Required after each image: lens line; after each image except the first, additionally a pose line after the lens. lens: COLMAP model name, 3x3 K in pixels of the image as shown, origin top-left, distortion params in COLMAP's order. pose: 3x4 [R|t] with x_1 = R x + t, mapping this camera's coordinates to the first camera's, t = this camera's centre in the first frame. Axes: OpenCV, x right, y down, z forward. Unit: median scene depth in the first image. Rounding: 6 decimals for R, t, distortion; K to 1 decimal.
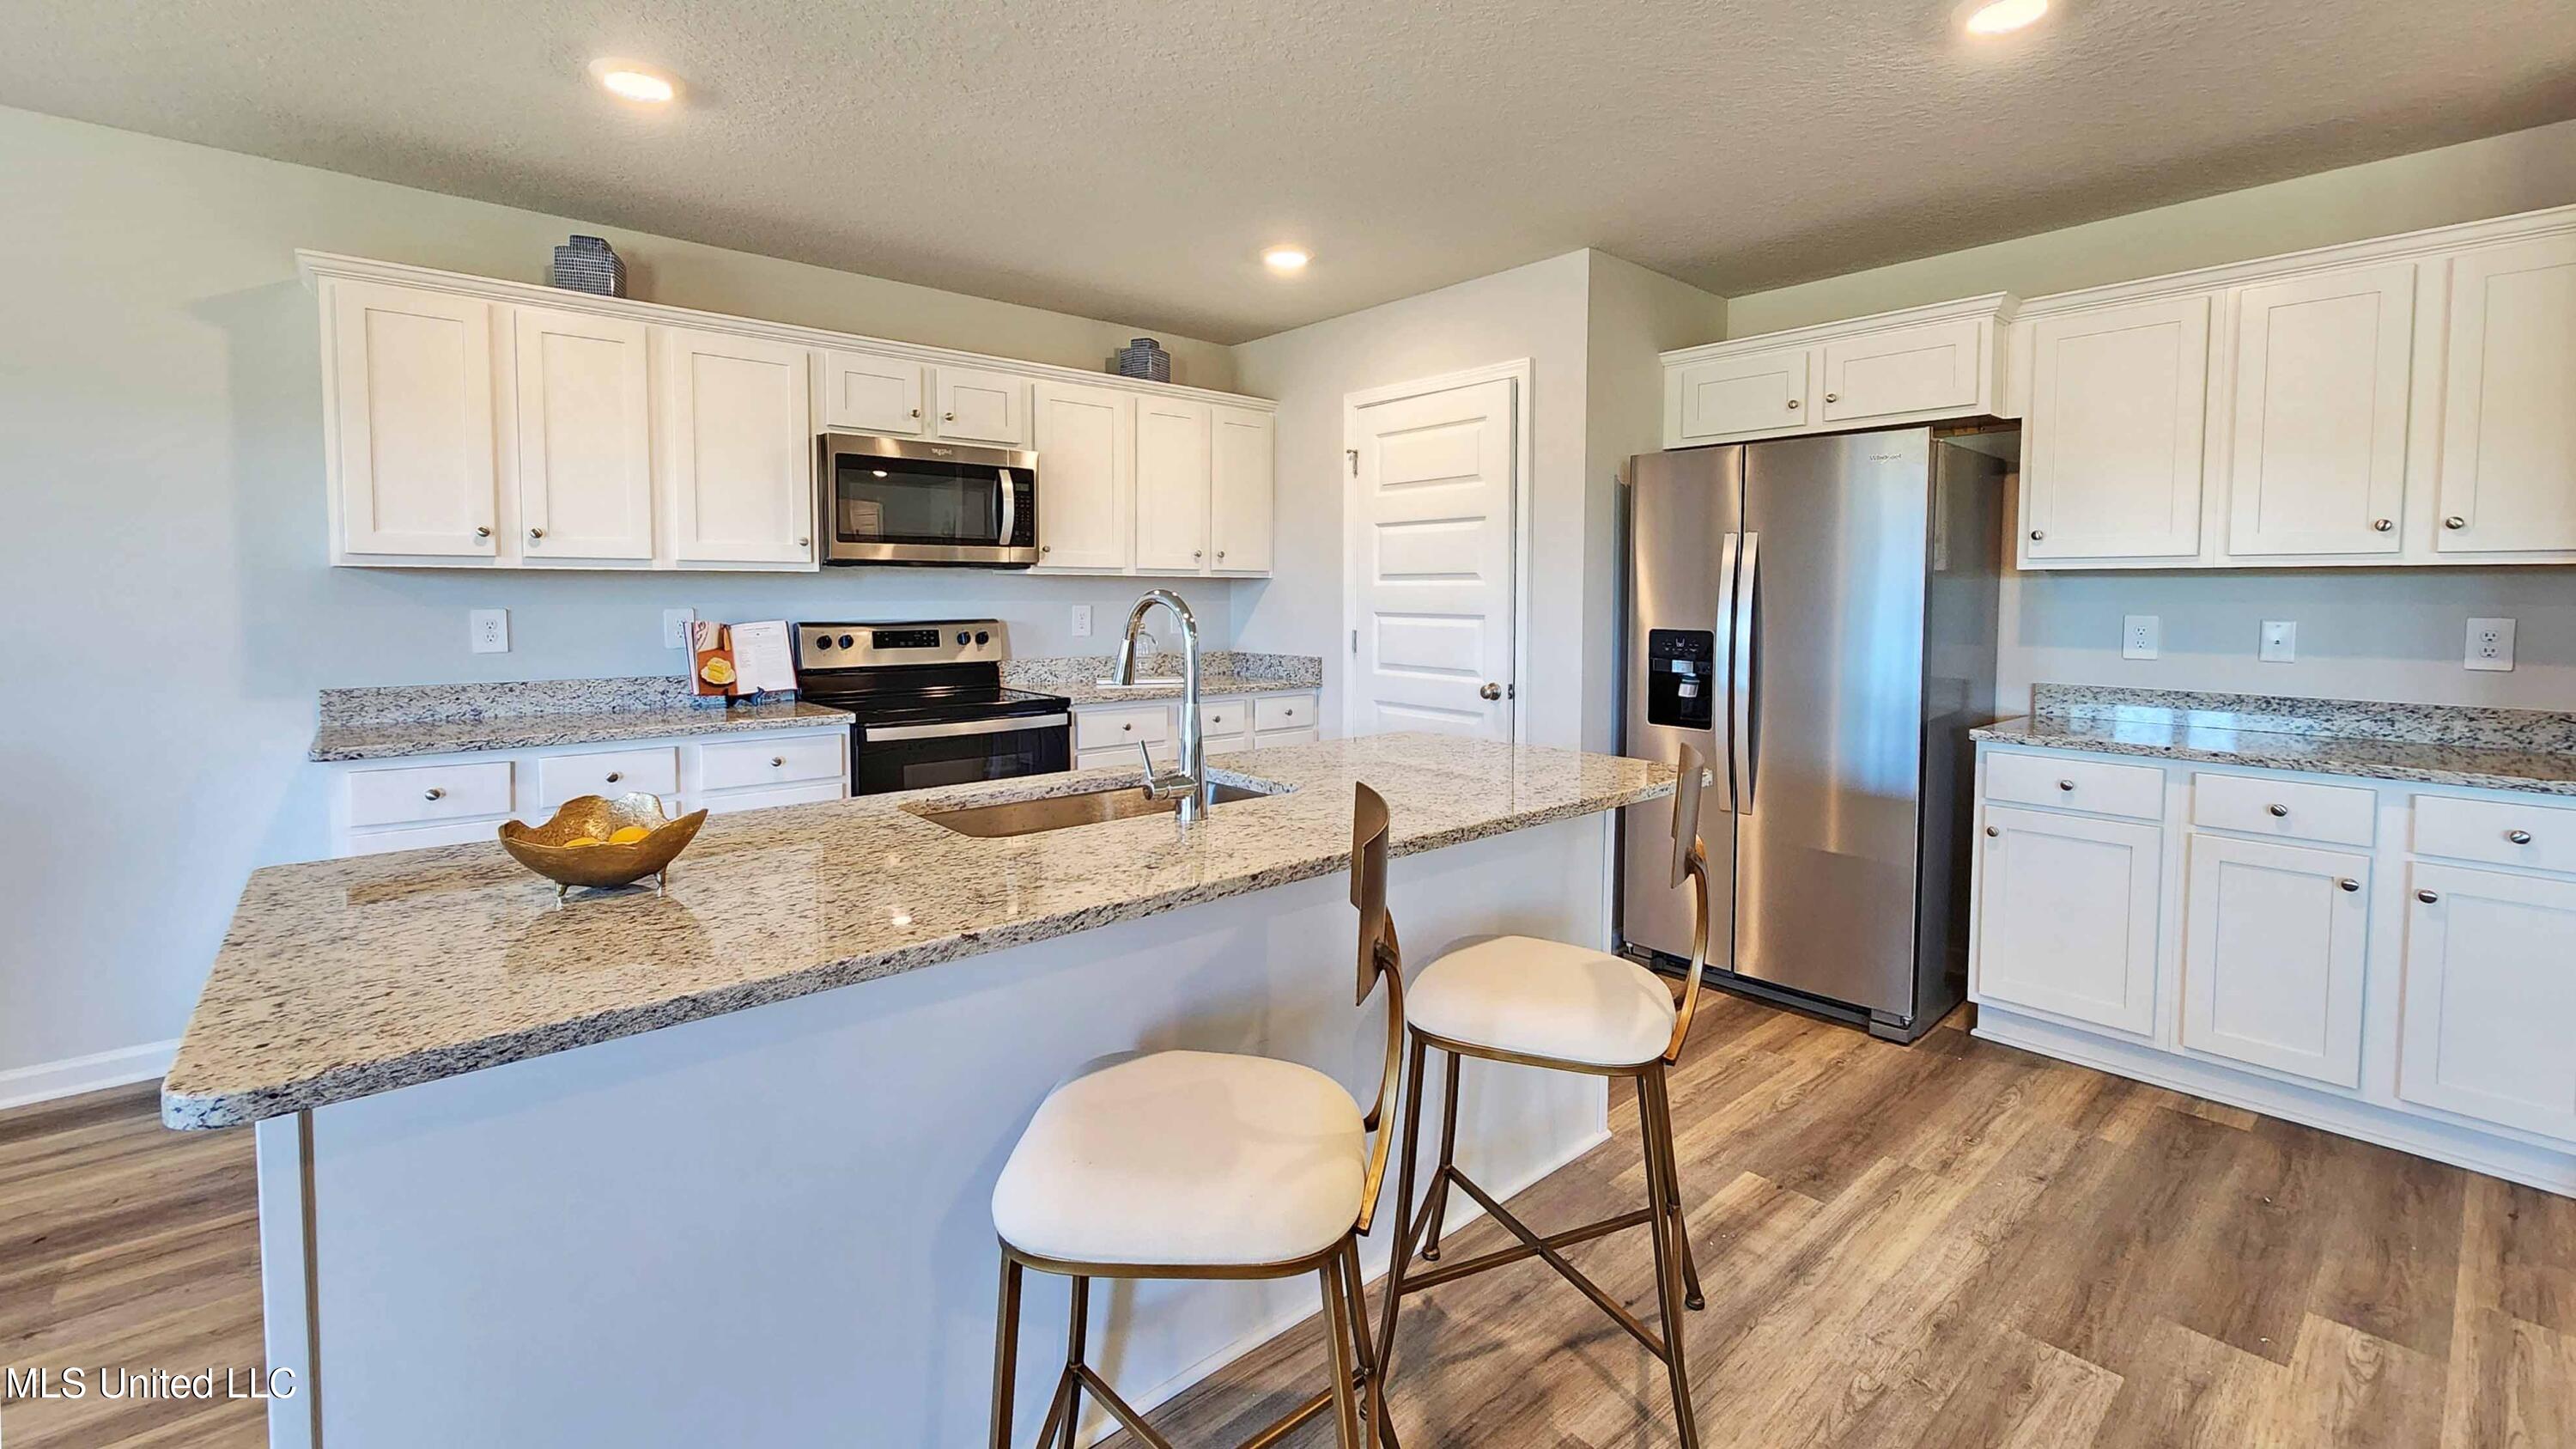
lens RADIAL K [[1060.3, 0, 1303.2], [0, 1060.3, 653.5], [0, 0, 1]] dist [0.000509, -0.001831]
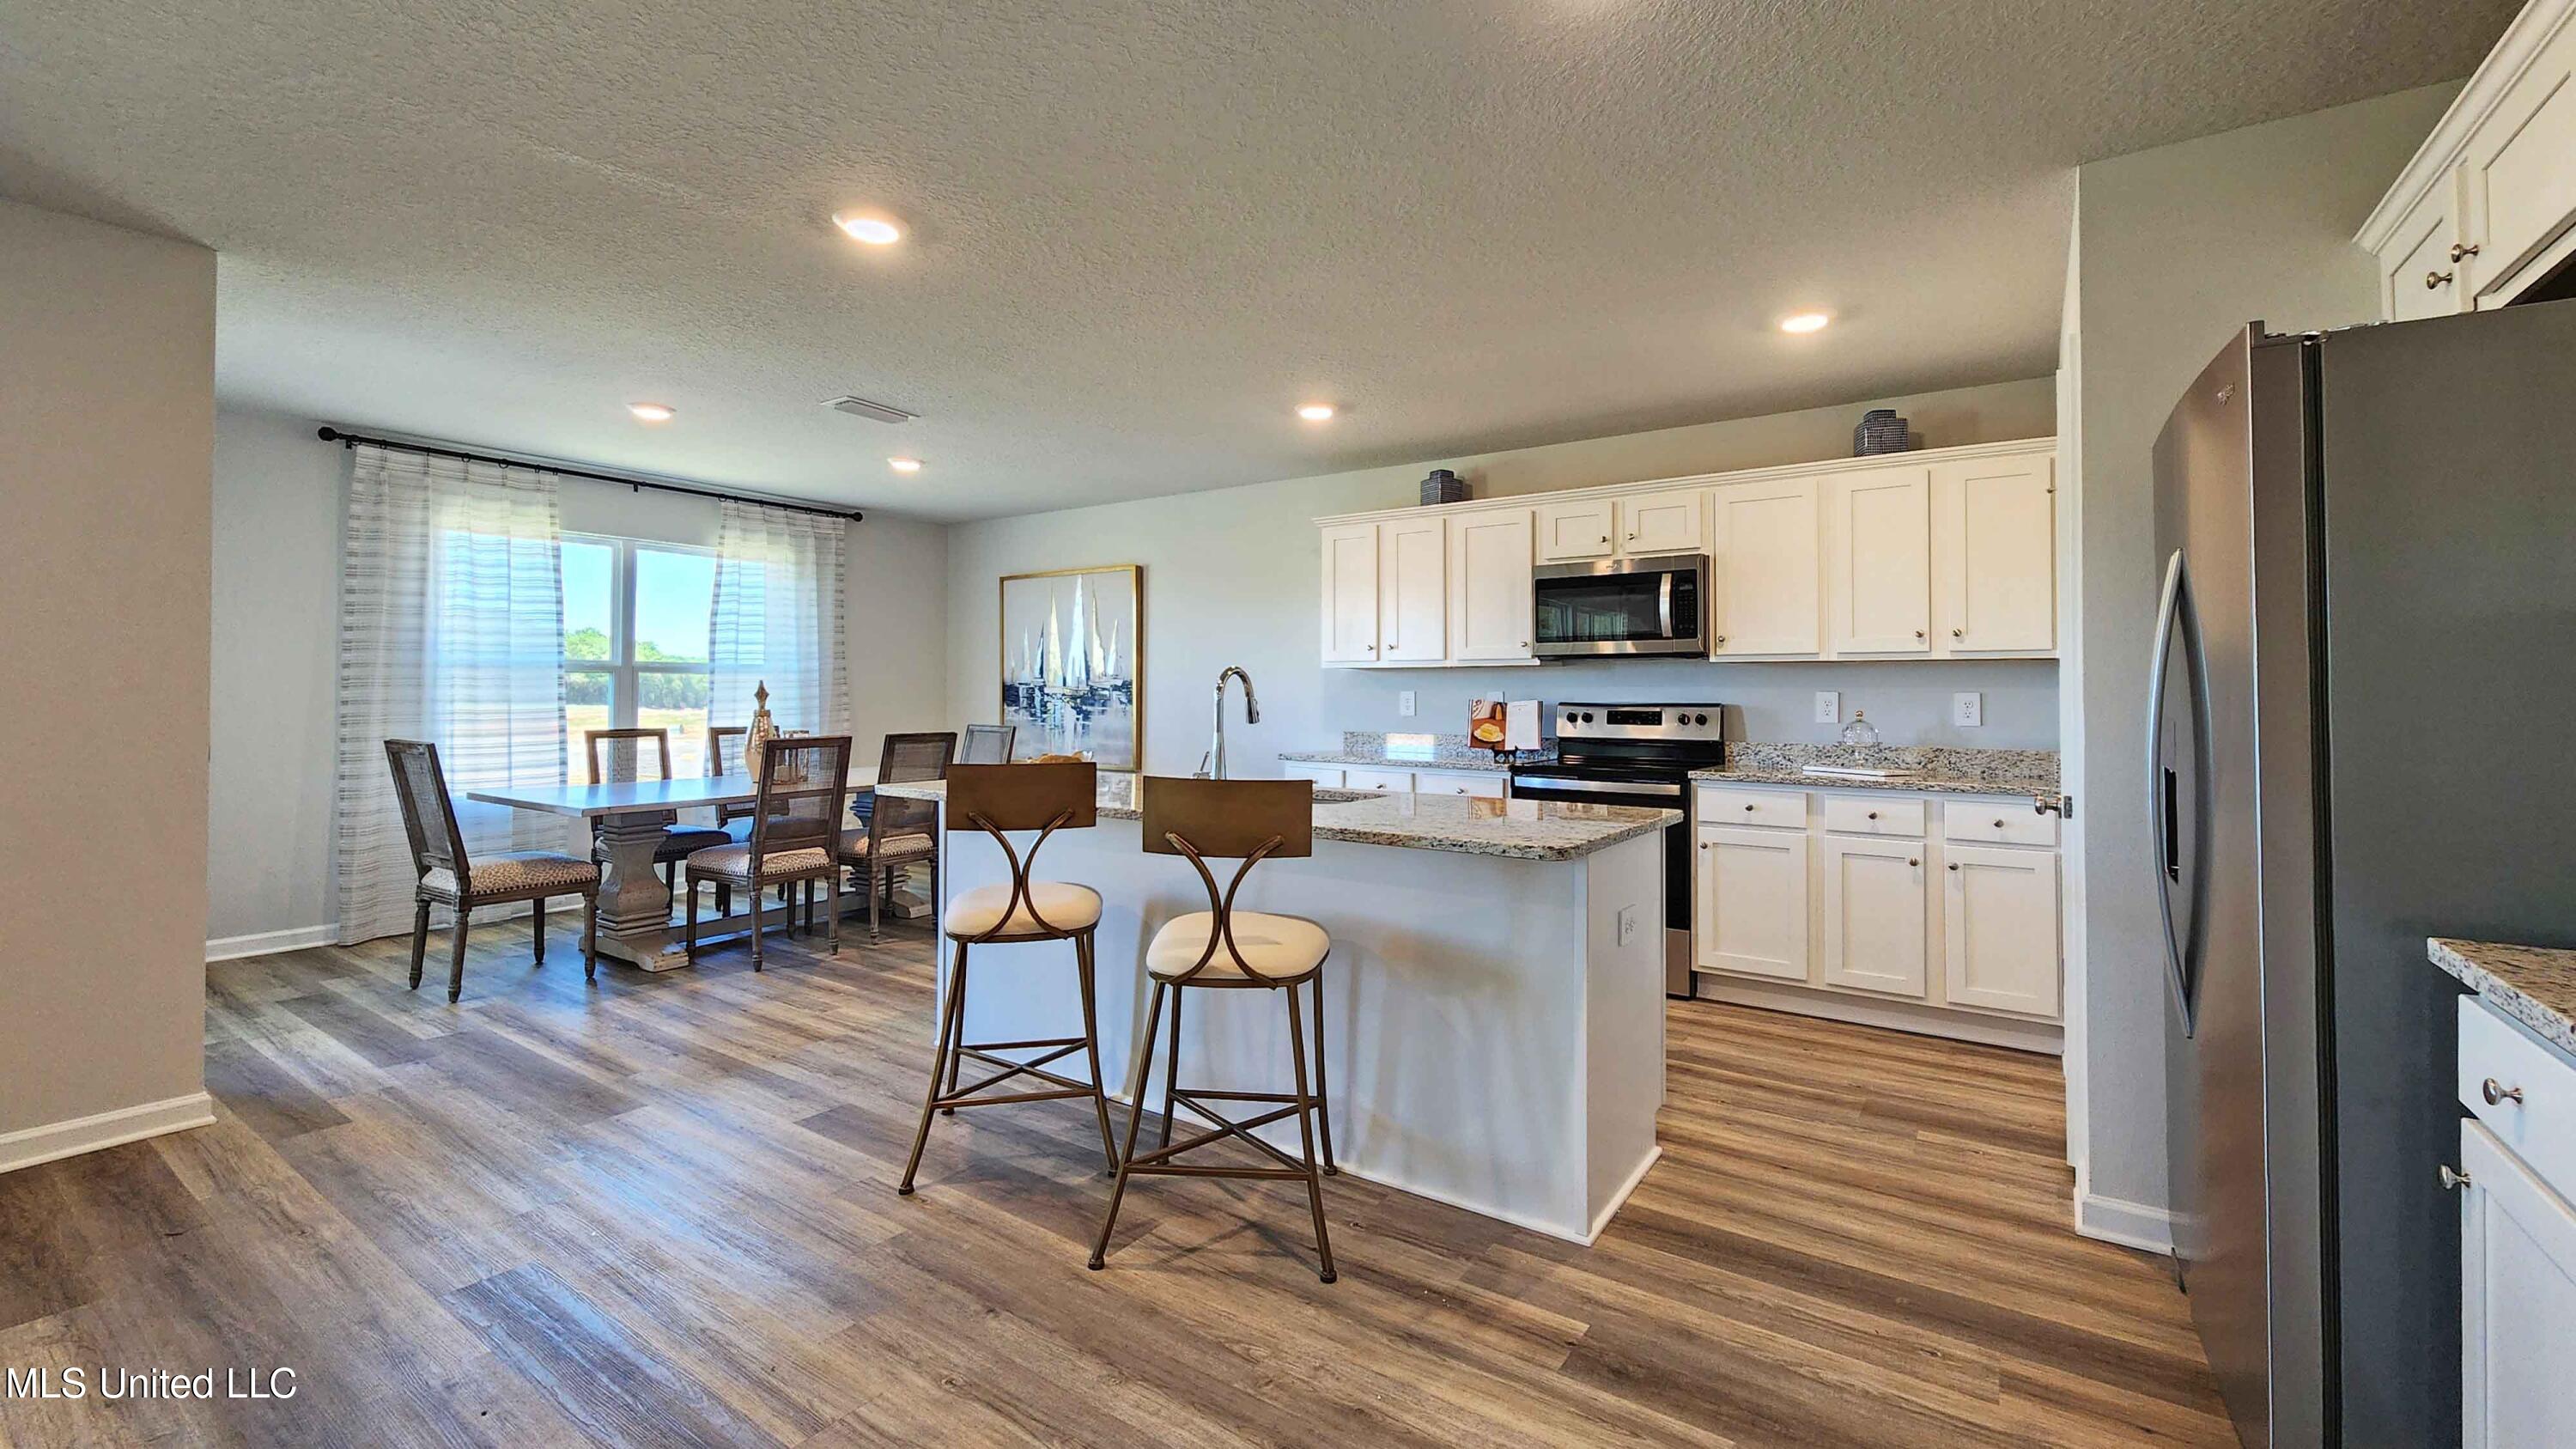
lens RADIAL K [[1060.3, 0, 1306.2], [0, 1060.3, 681.7], [0, 0, 1]] dist [0.000509, -0.001831]
pose [[0.251416, -0.013159, -0.967790, 0.814131], [-0.058539, 0.997870, -0.028776, 0.002756], [0.966107, 0.063888, 0.250110, 0.357684]]
